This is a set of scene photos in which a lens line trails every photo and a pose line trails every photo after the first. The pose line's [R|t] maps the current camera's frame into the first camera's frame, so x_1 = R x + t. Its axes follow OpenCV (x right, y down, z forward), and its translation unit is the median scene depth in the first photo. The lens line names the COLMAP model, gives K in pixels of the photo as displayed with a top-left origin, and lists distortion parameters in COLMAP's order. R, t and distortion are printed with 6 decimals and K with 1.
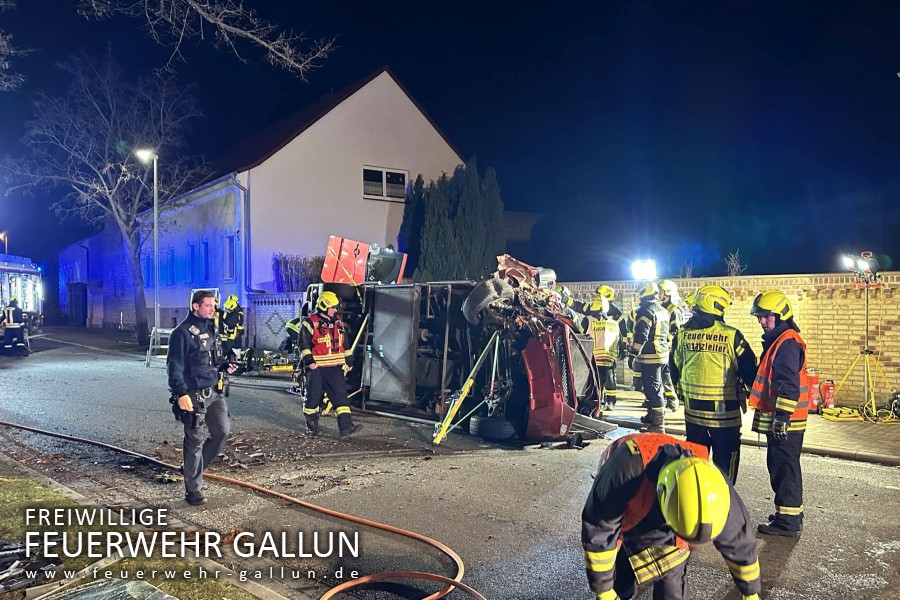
lens RADIAL K [[712.0, 0, 497.7], [0, 712.0, 318.2], [0, 0, 1]] dist [0.067868, -0.065564]
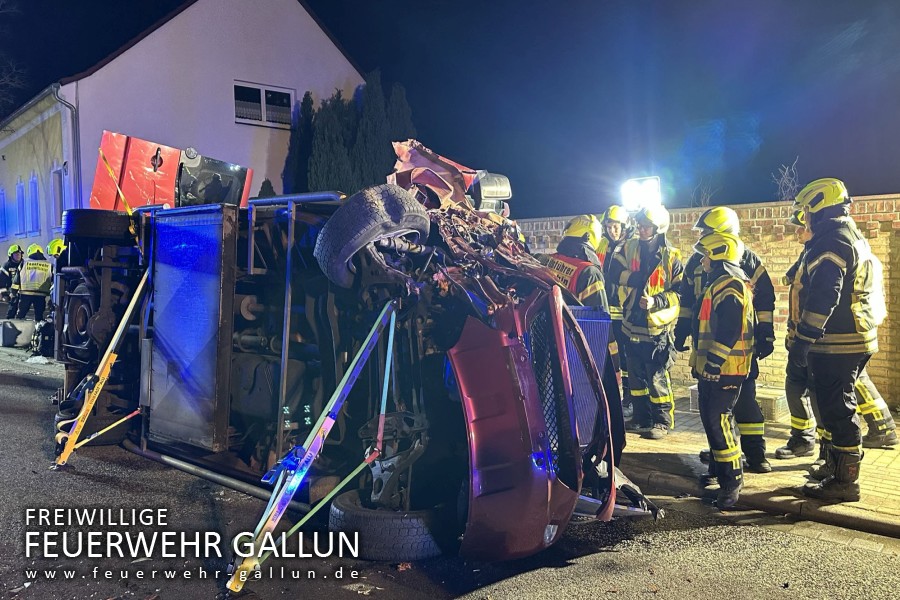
lens RADIAL K [[730.1, 0, 477.7], [0, 730.1, 307.8], [0, 0, 1]] dist [0.038369, -0.003540]
pose [[0.996224, -0.010703, 0.086160, 0.012167], [0.006961, 0.999024, 0.043610, 0.002256], [-0.086543, -0.042845, 0.995326, 0.500883]]
